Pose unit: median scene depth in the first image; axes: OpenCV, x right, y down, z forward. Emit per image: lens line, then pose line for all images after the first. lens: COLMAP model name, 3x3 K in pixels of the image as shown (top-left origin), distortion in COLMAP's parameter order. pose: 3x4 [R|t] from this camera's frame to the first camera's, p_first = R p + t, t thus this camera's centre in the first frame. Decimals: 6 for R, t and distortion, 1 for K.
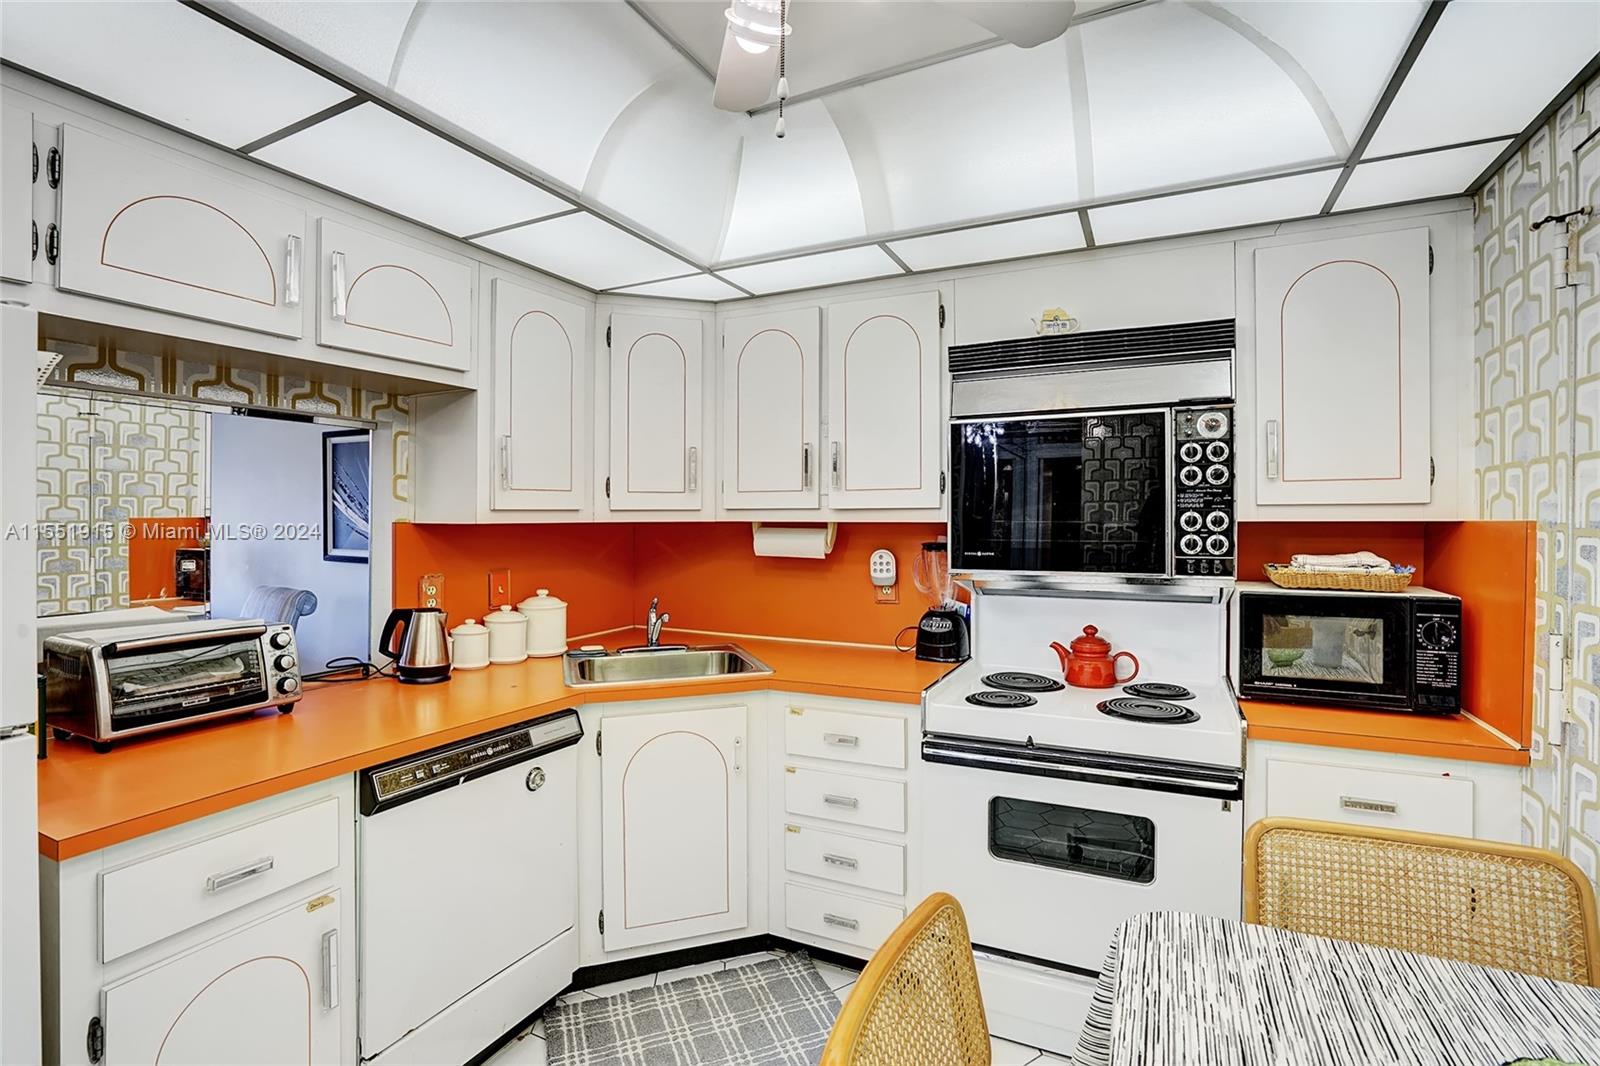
lens RADIAL K [[746.2, 0, 799.7], [0, 746.2, 518.6], [0, 0, 1]] dist [-0.031954, 0.006913]
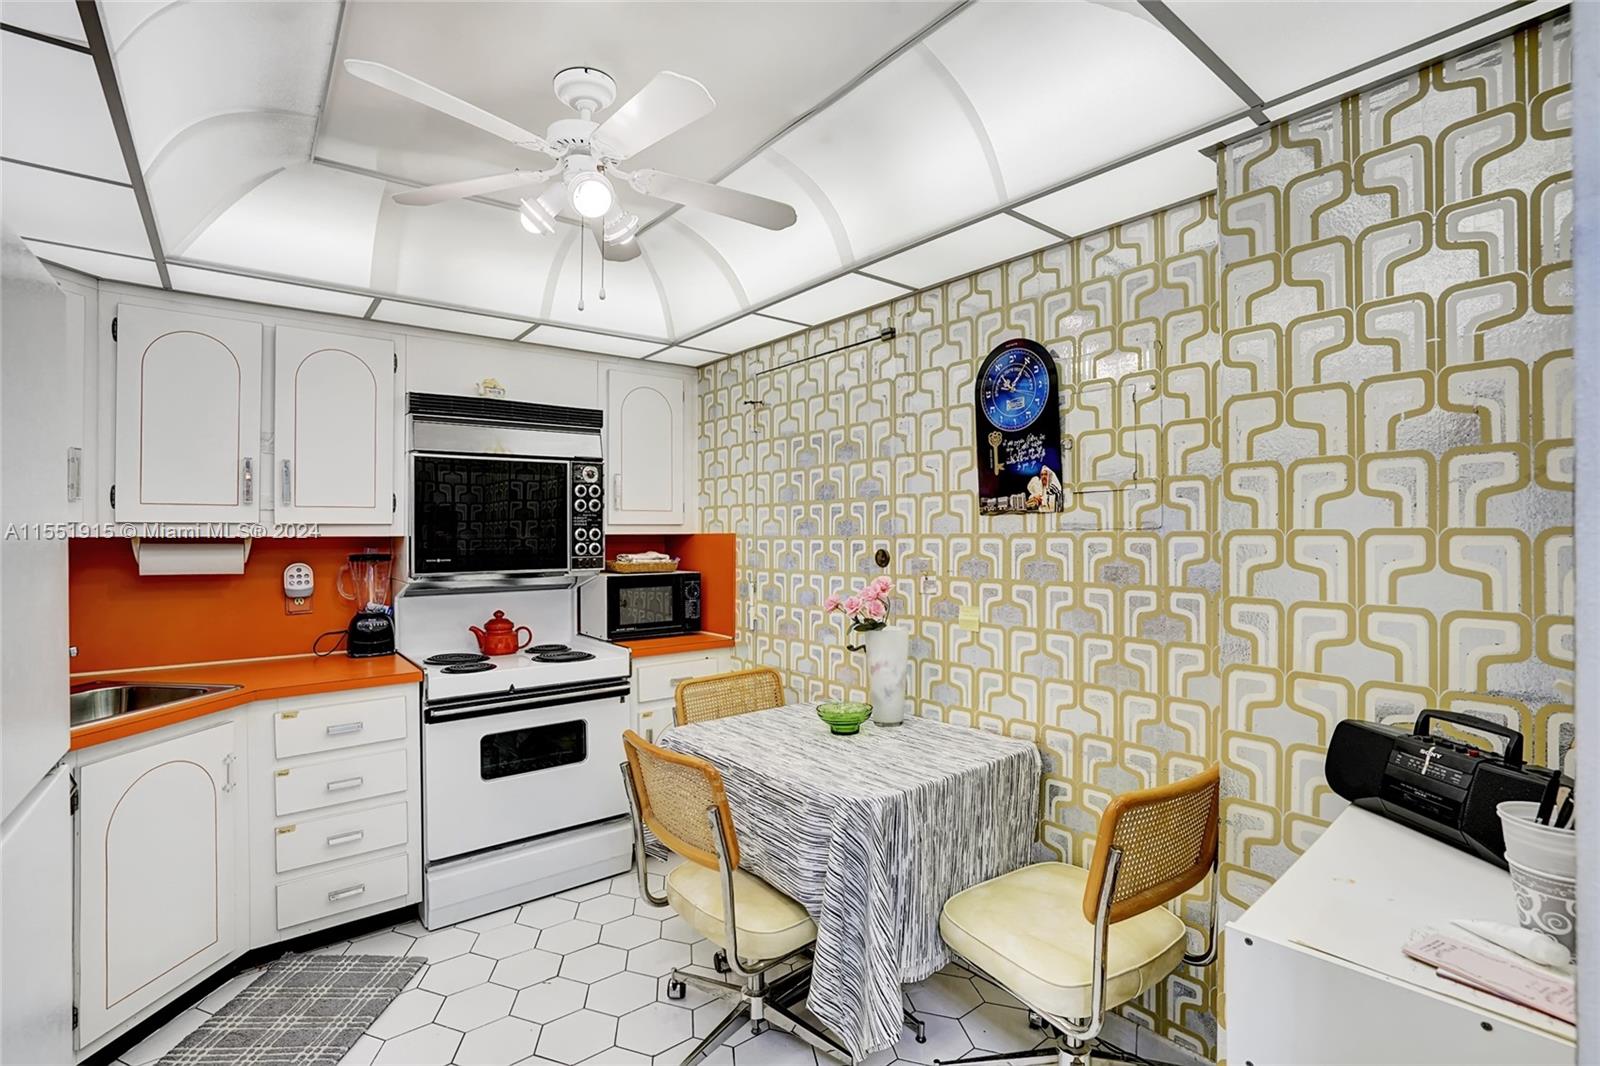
lens RADIAL K [[746.2, 0, 798.5], [0, 746.2, 534.2], [0, 0, 1]] dist [-0.031954, 0.006913]
pose [[0.443120, -0.002277, 0.896459, -0.687398], [0.003466, 0.999994, 0.000827, 0.003804], [-0.896455, 0.002741, 0.443125, -0.120718]]
